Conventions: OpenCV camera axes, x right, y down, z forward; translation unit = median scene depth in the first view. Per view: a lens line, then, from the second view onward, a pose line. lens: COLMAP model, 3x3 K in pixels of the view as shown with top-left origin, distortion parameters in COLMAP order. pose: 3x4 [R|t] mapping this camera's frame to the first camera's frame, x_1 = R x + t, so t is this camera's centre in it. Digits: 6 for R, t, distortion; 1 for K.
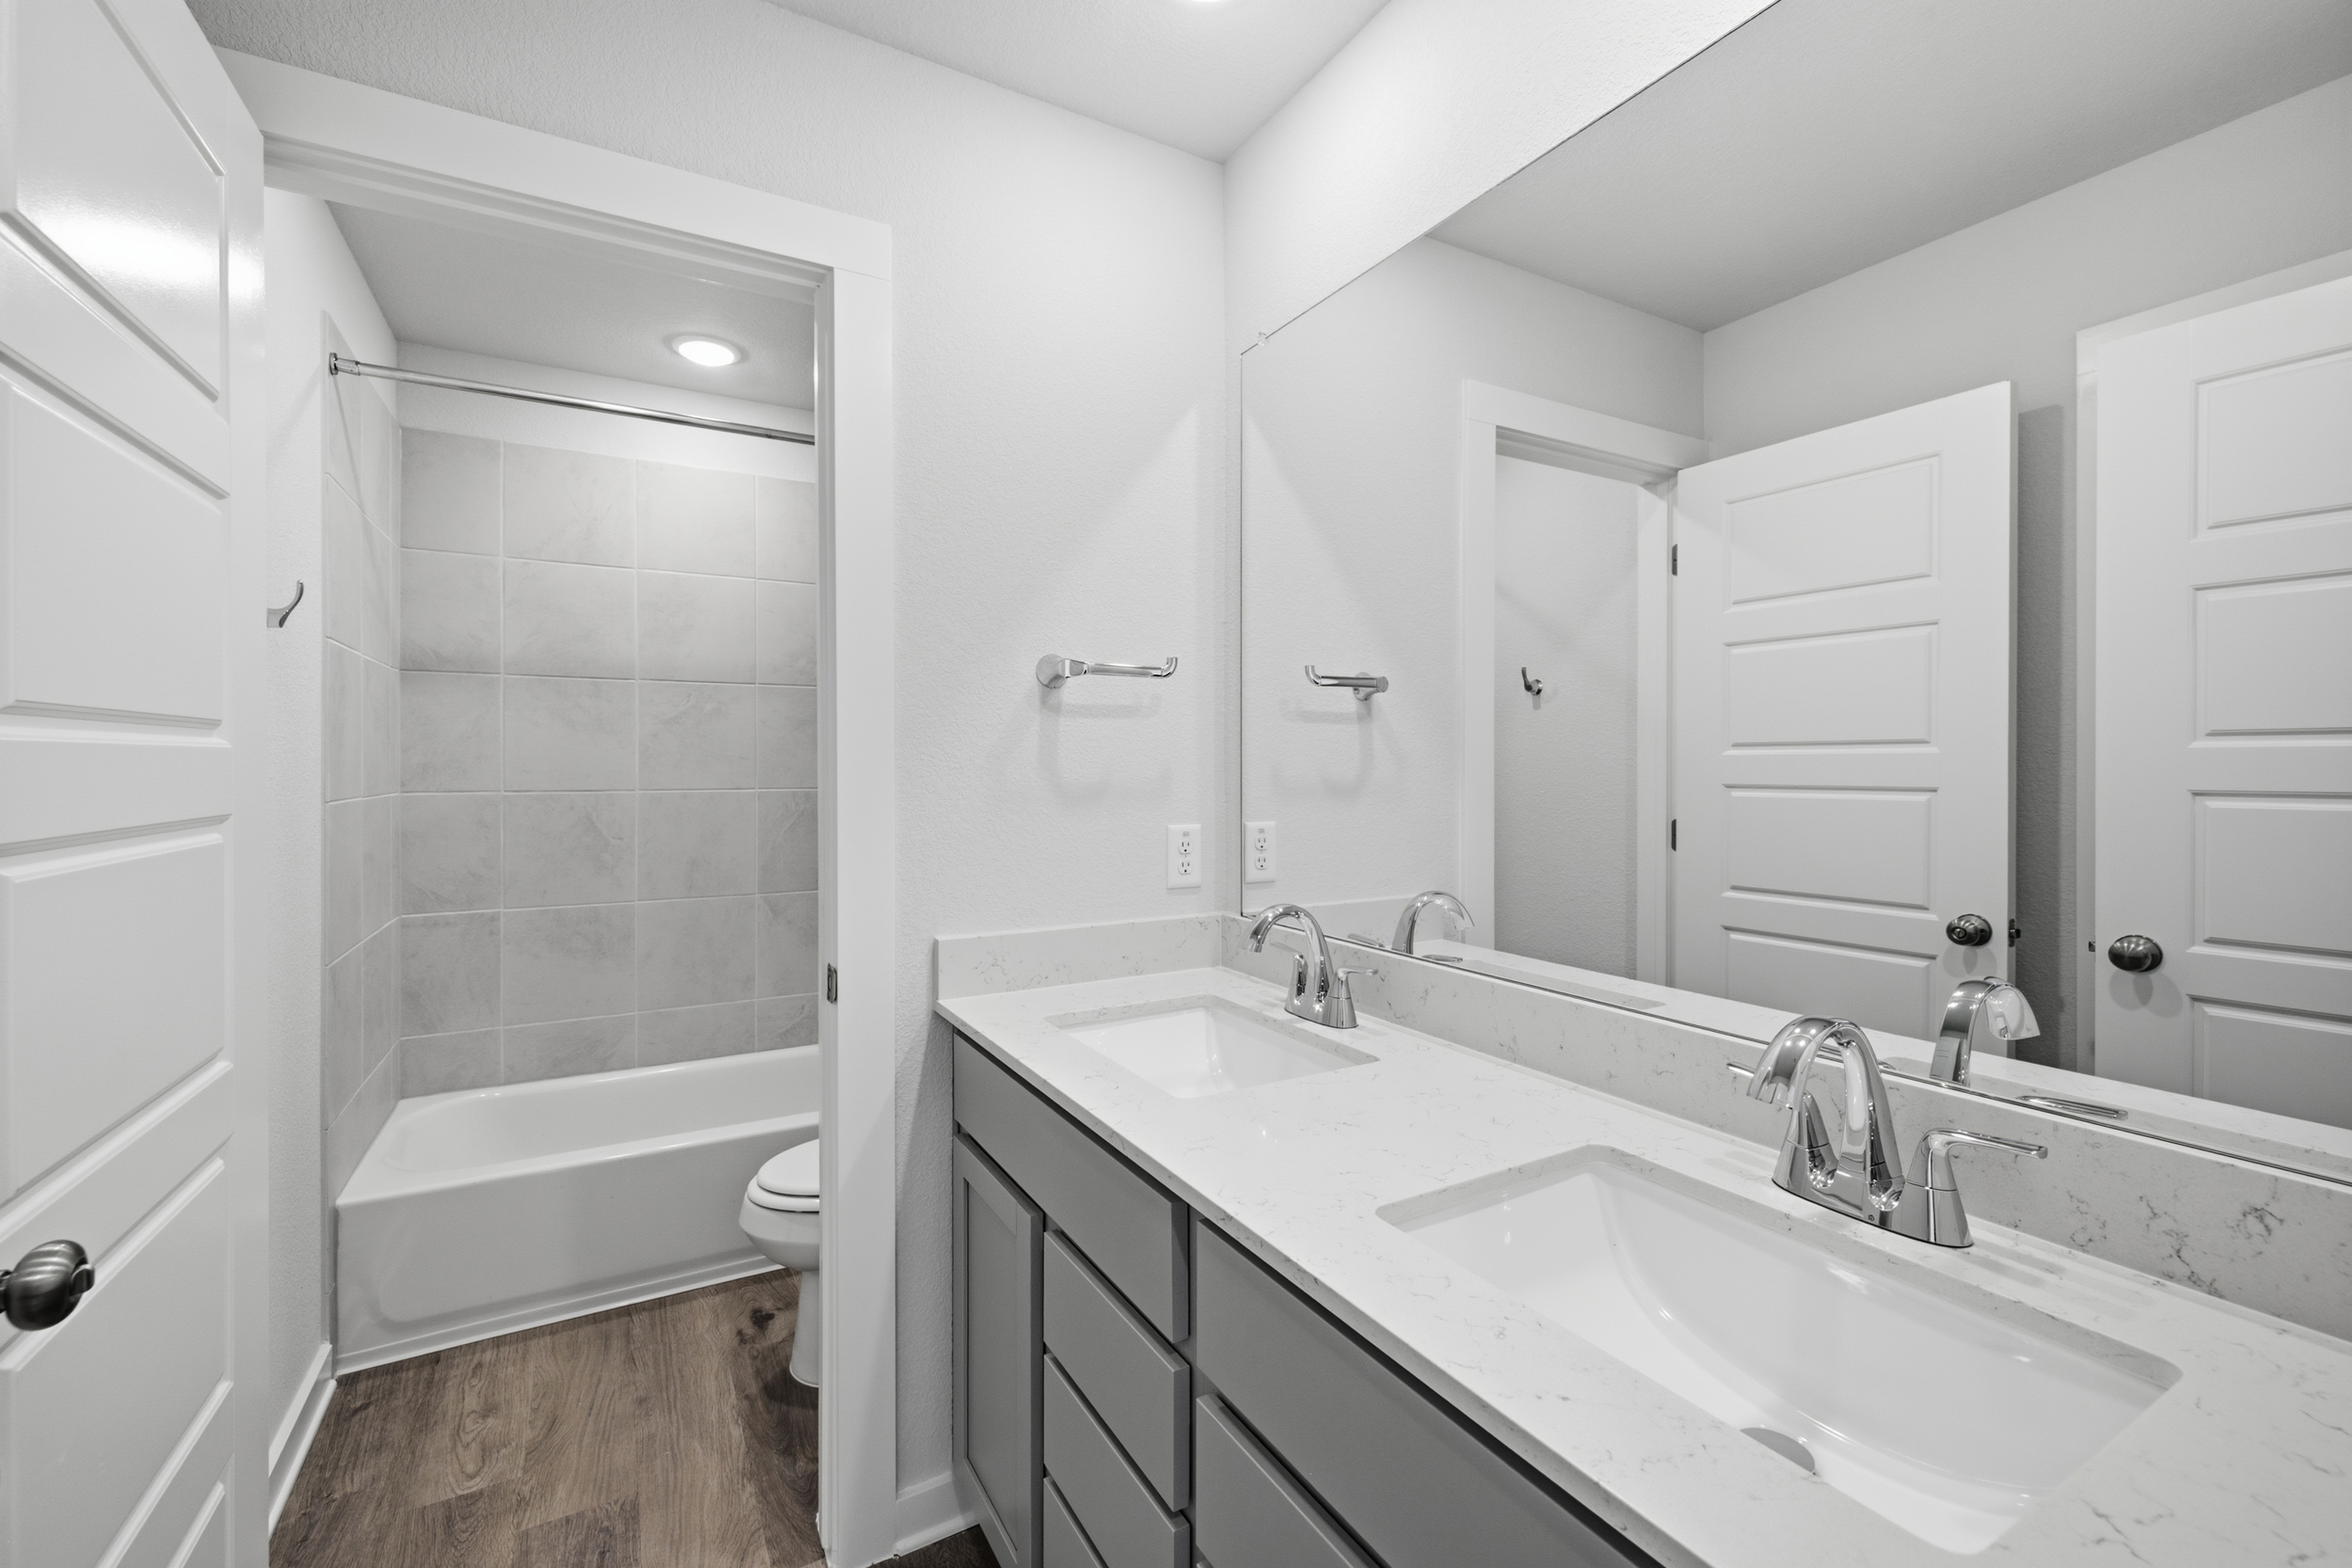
lens RADIAL K [[985.5, 0, 1174.4], [0, 985.5, 773.0], [0, 0, 1]] dist [0.002287, -0.000432]
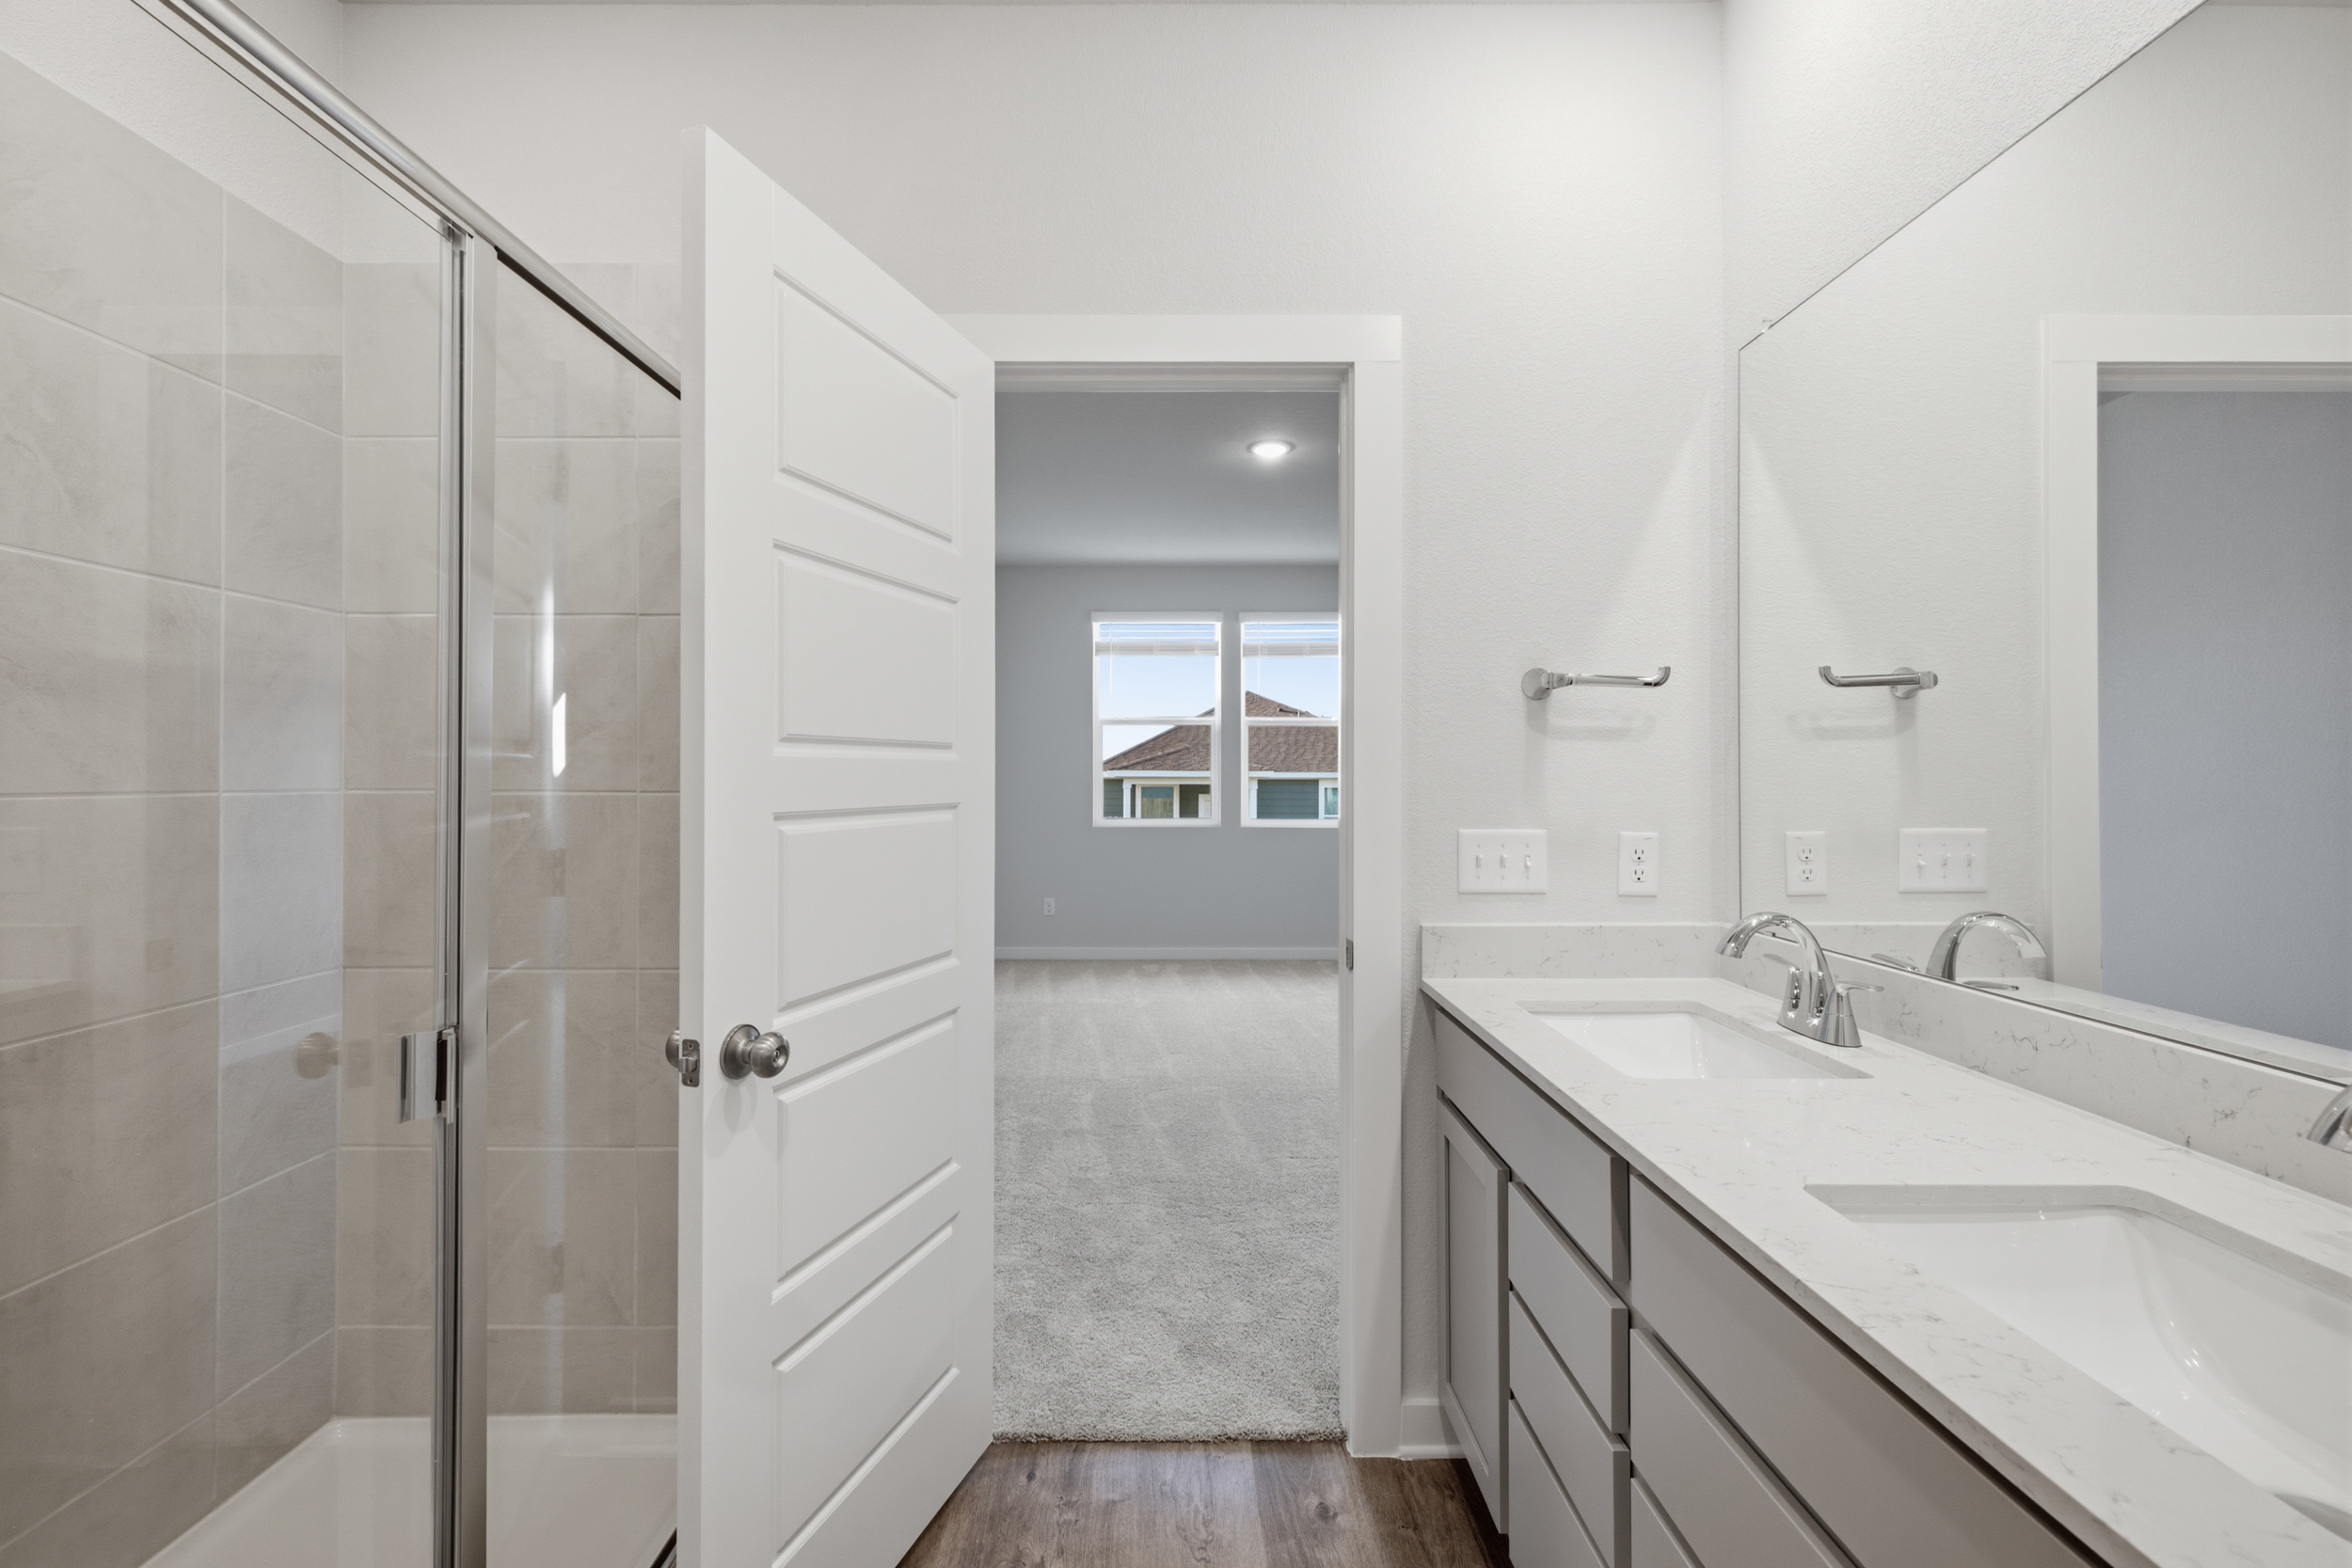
lens RADIAL K [[985.5, 0, 1174.4], [0, 985.5, 773.0], [0, 0, 1]] dist [0.002287, -0.000432]
pose [[0.872071, -0.002338, -0.489374, 0.074366], [-0.002153, 0.999961, -0.008613, 0.003862], [0.489375, 0.008565, 0.872031, -0.151460]]
